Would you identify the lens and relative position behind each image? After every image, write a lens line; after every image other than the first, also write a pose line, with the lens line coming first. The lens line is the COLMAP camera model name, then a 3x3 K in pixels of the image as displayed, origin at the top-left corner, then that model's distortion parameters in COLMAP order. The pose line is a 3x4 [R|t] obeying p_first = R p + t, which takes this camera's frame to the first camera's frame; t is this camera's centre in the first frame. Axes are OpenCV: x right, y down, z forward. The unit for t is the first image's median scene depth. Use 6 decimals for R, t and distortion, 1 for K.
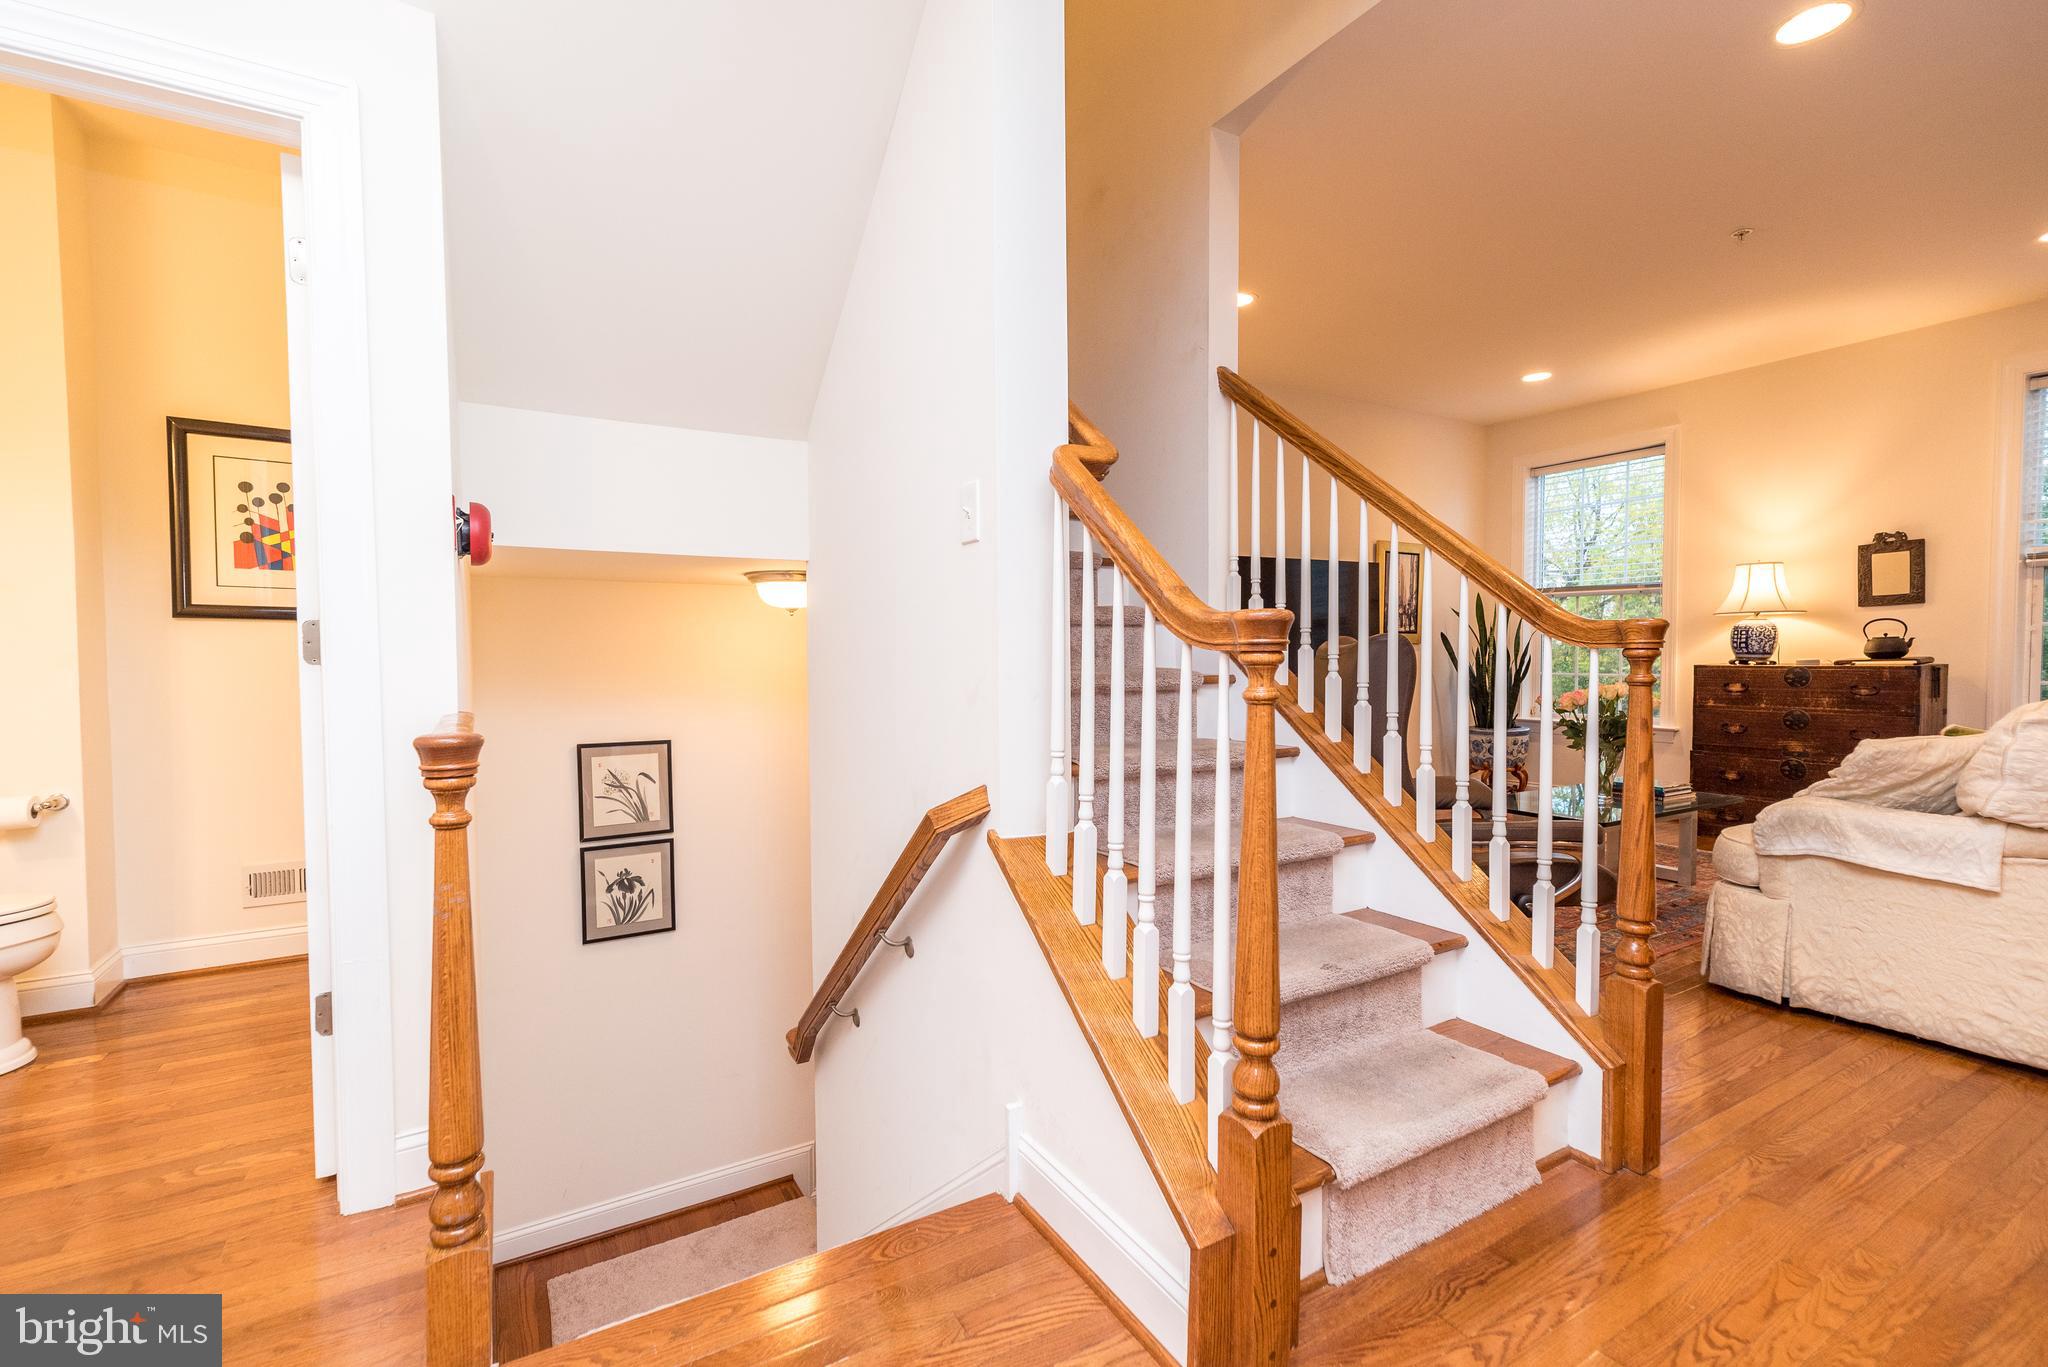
lens RADIAL K [[889.8, 0, 1024.3], [0, 889.8, 688.3], [0, 0, 1]] dist [0.008287, -0.000844]
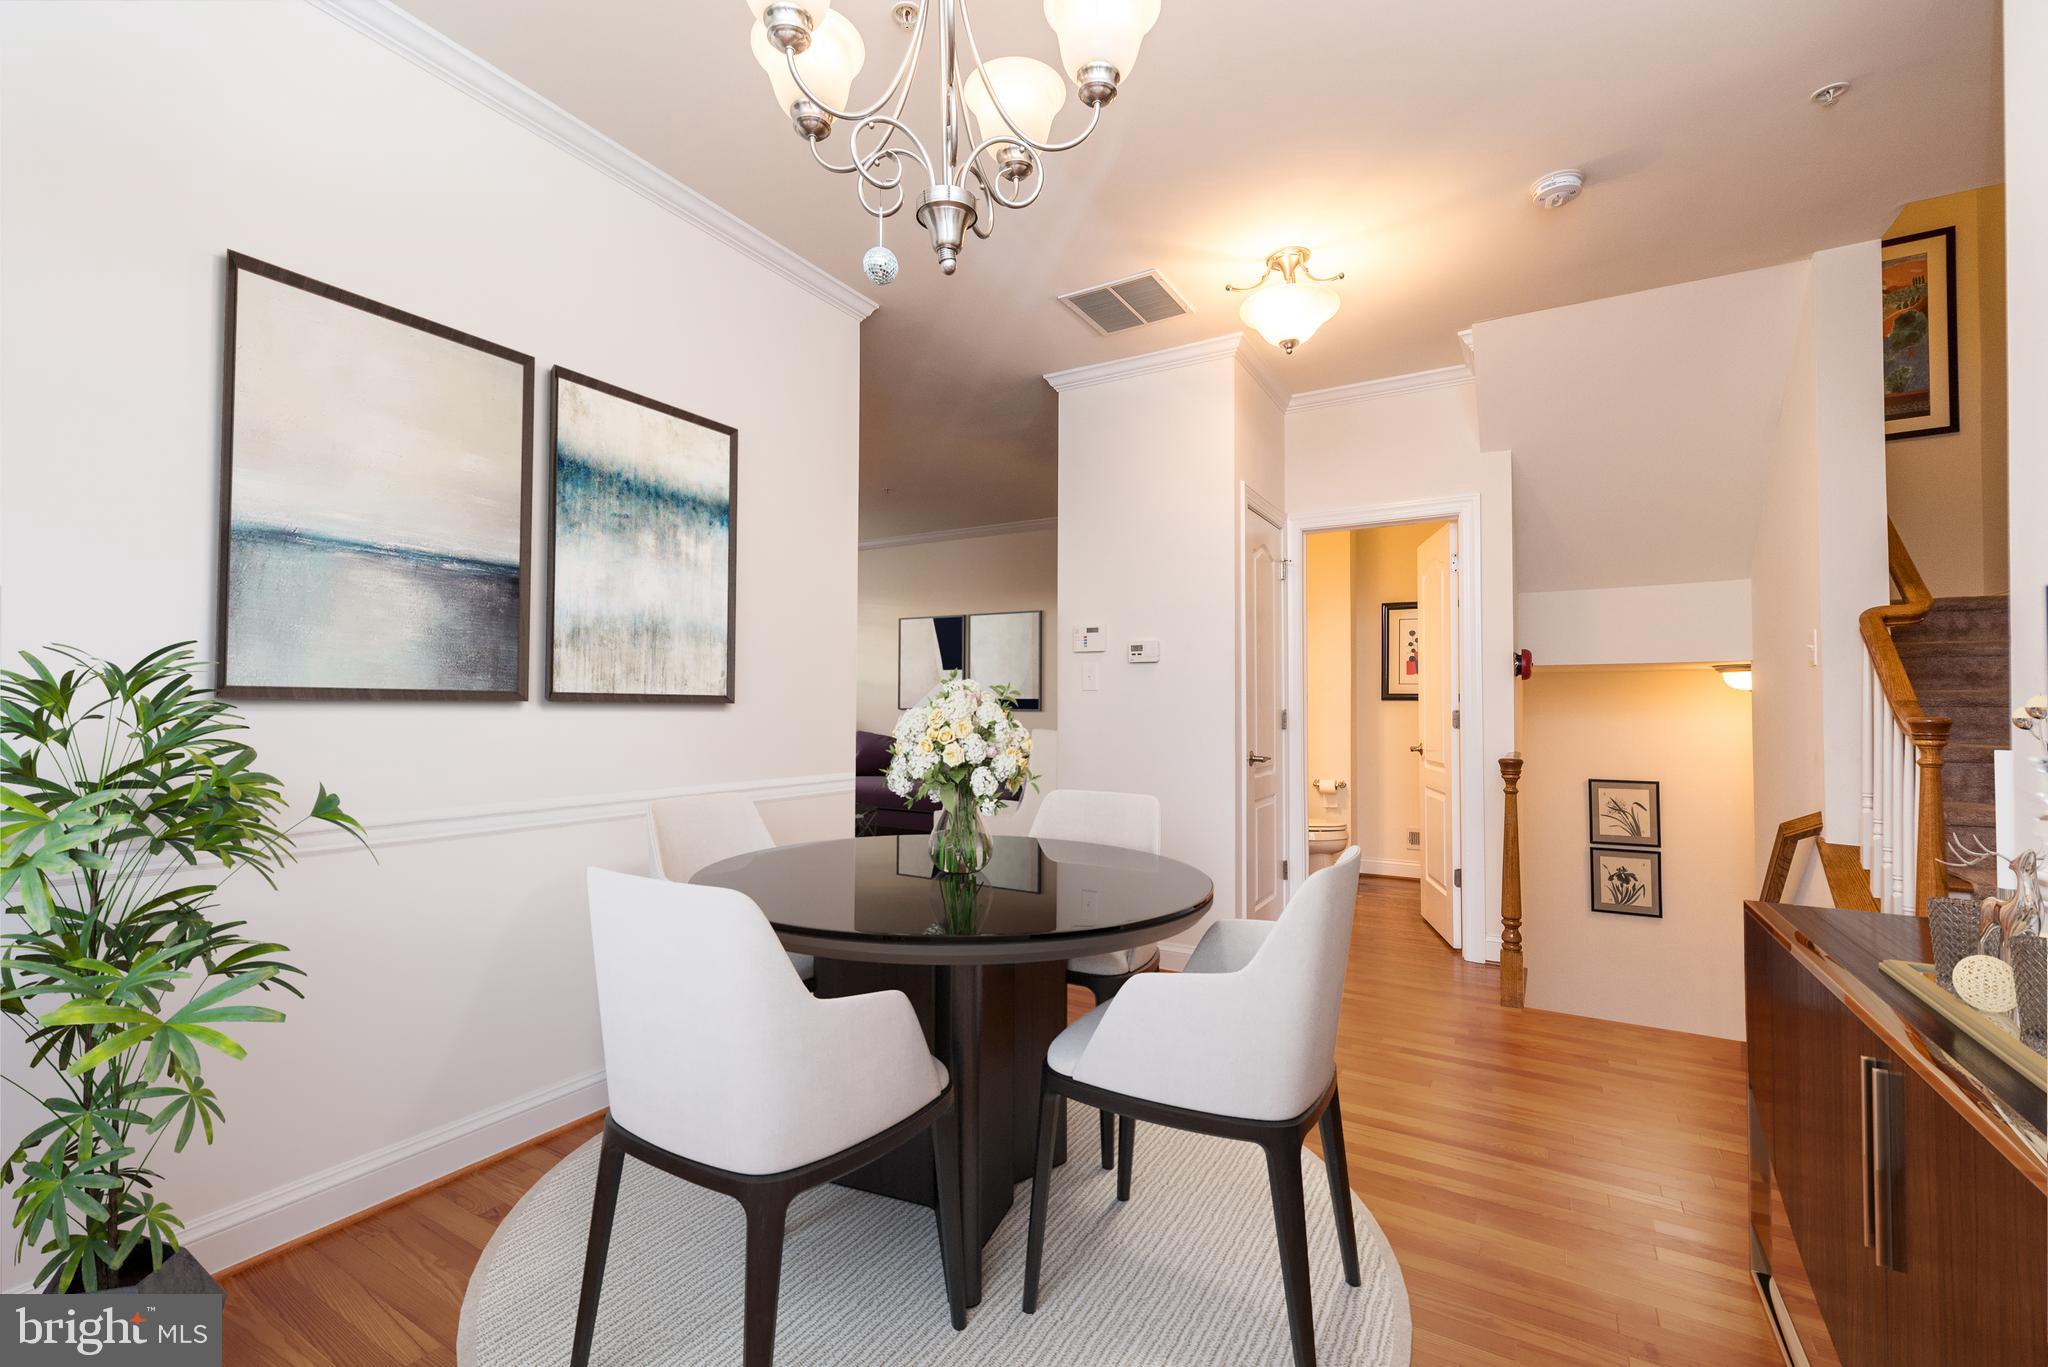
lens RADIAL K [[889.8, 0, 1024.3], [0, 889.8, 688.3], [0, 0, 1]] dist [0.008287, -0.000844]
pose [[0.480854, -0.014023, -0.876688, 0.393209], [-0.034937, 0.998772, -0.035138, -0.005568], [0.876104, 0.047525, 0.479774, -0.616721]]
